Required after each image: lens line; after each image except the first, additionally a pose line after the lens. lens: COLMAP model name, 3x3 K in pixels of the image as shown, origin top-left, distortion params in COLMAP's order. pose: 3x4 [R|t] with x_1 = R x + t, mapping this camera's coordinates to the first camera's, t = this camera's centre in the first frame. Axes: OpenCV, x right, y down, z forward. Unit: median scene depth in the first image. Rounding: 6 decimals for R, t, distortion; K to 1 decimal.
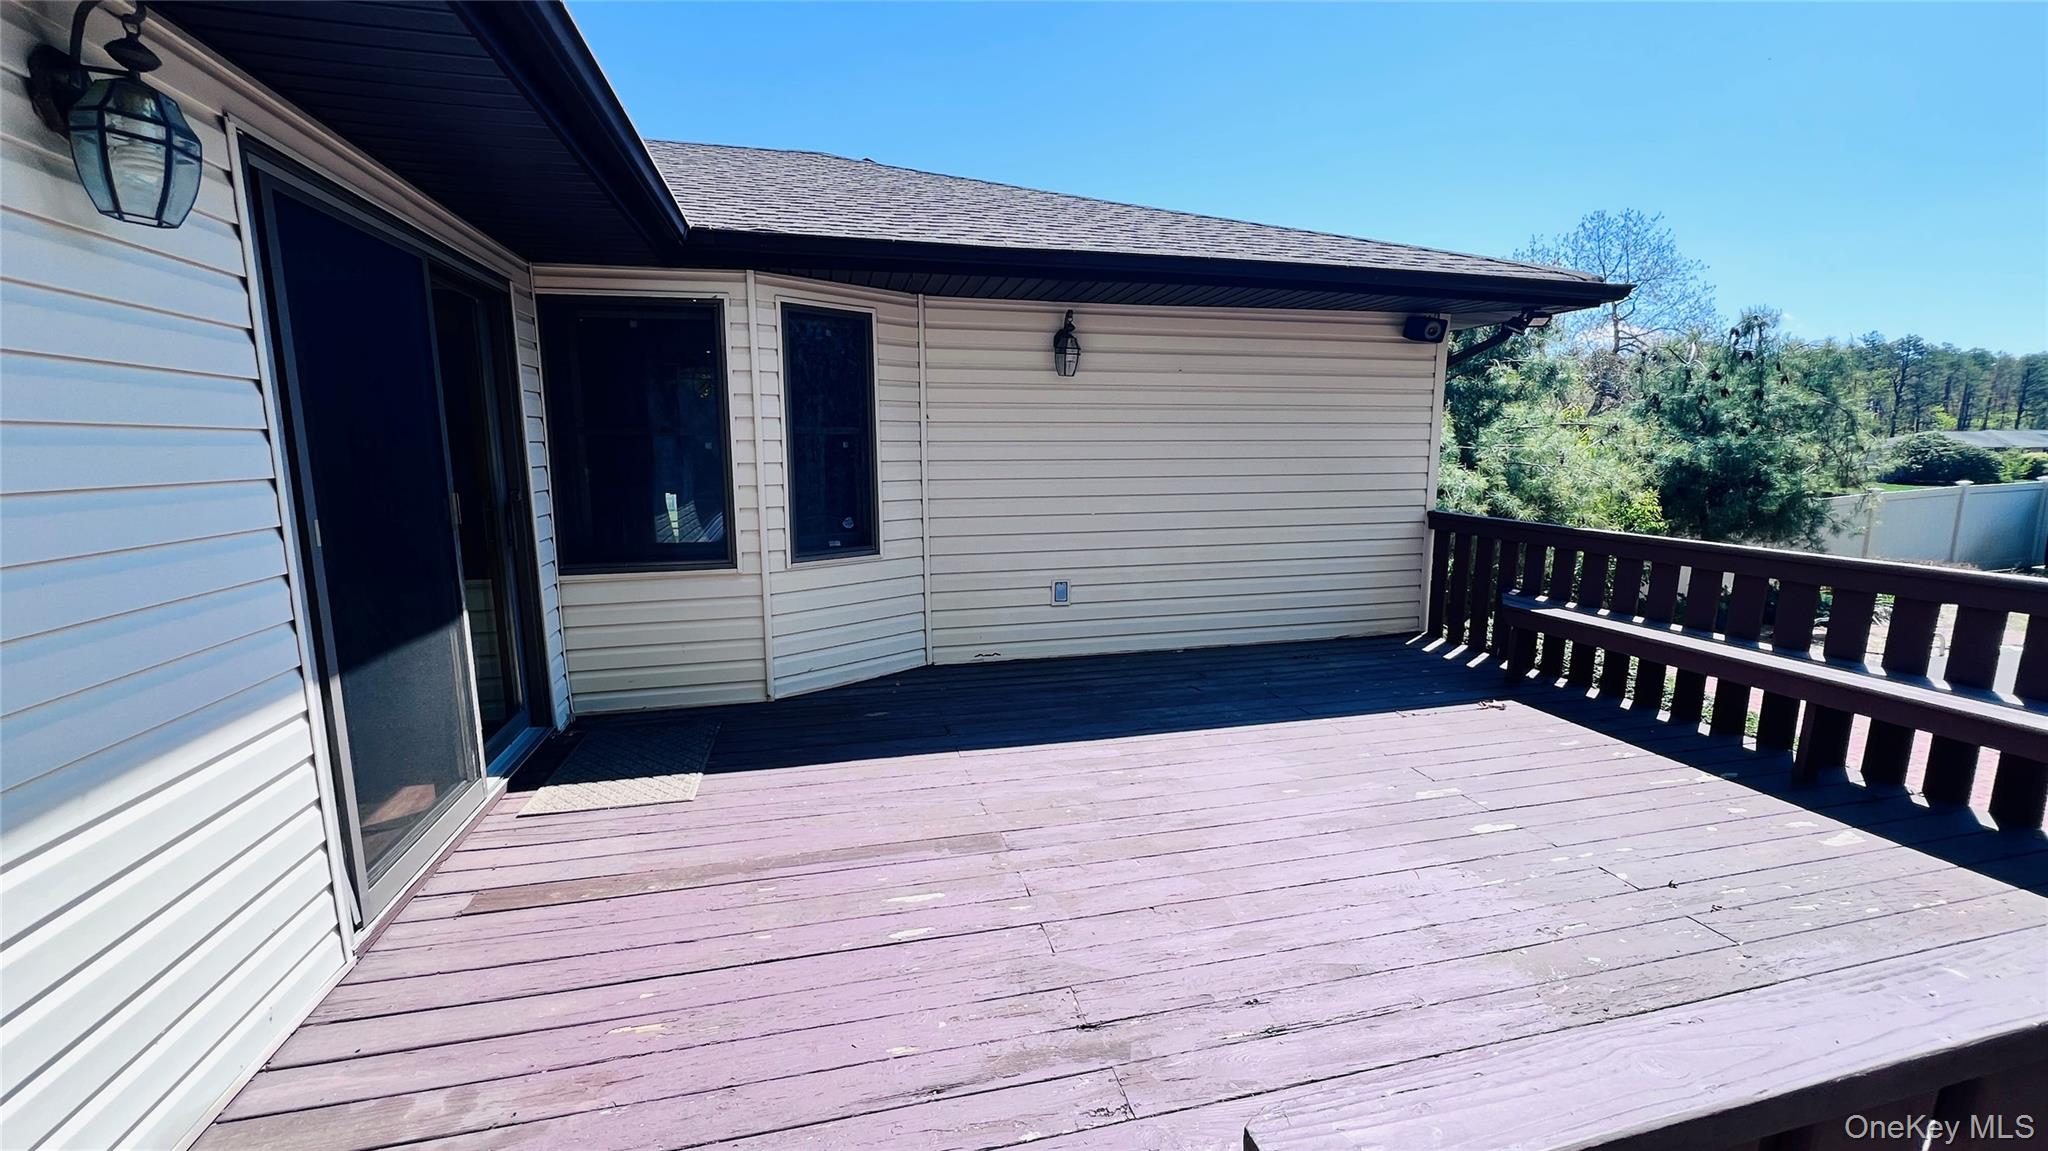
lens RADIAL K [[820.2, 0, 1016.0], [0, 820.2, 574.9], [0, 0, 1]] dist [-0.001377, 0.000086]
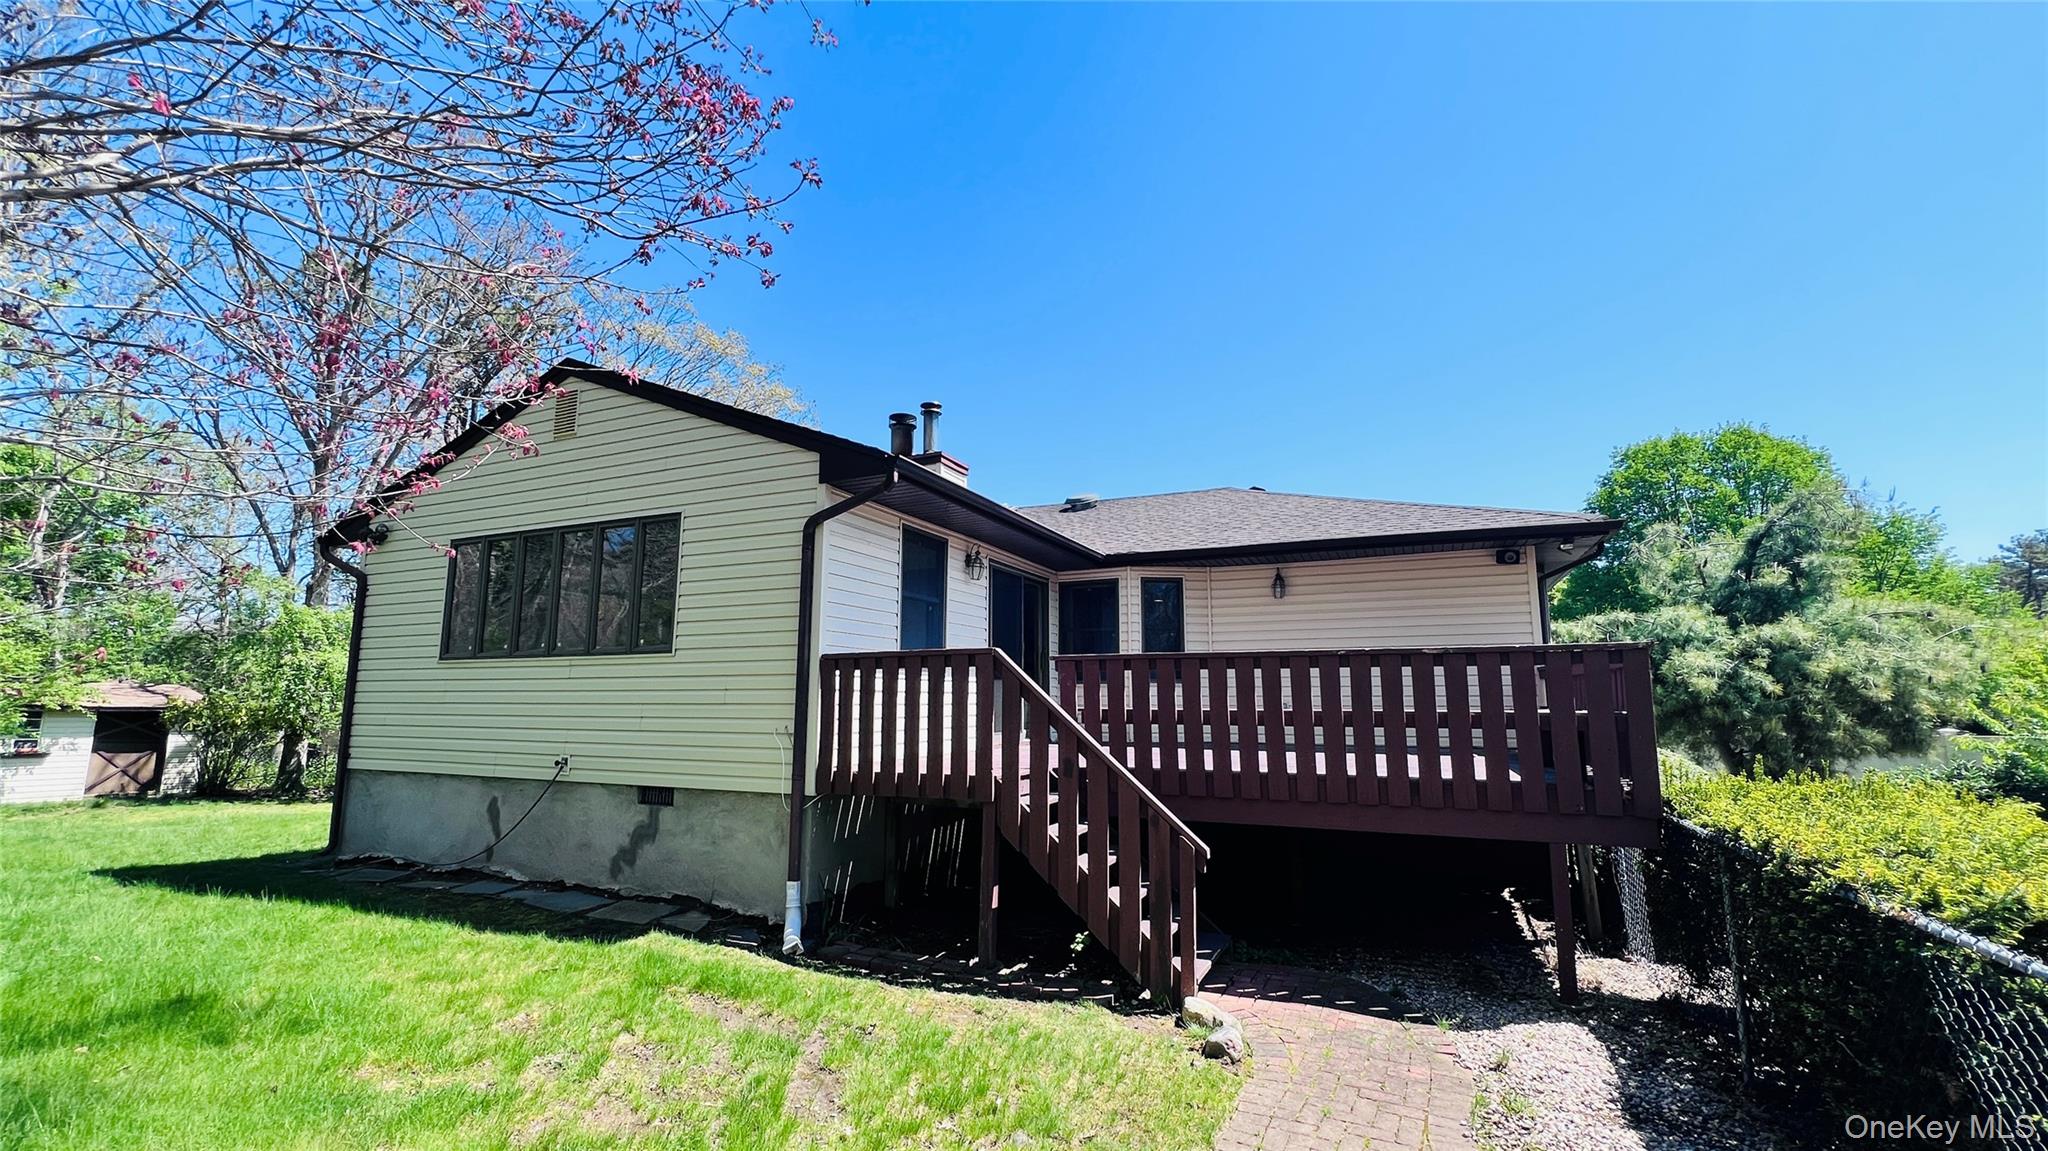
lens RADIAL K [[873.8, 0, 1023.2], [0, 873.8, 575.0], [0, 0, 1]] dist [0.002613, 0.001967]
pose [[0.783495, -0.087050, -0.615271, 1.098266], [-0.102037, 0.958677, -0.265571, 0.418336], [0.612963, 0.270853, 0.742236, -1.239522]]
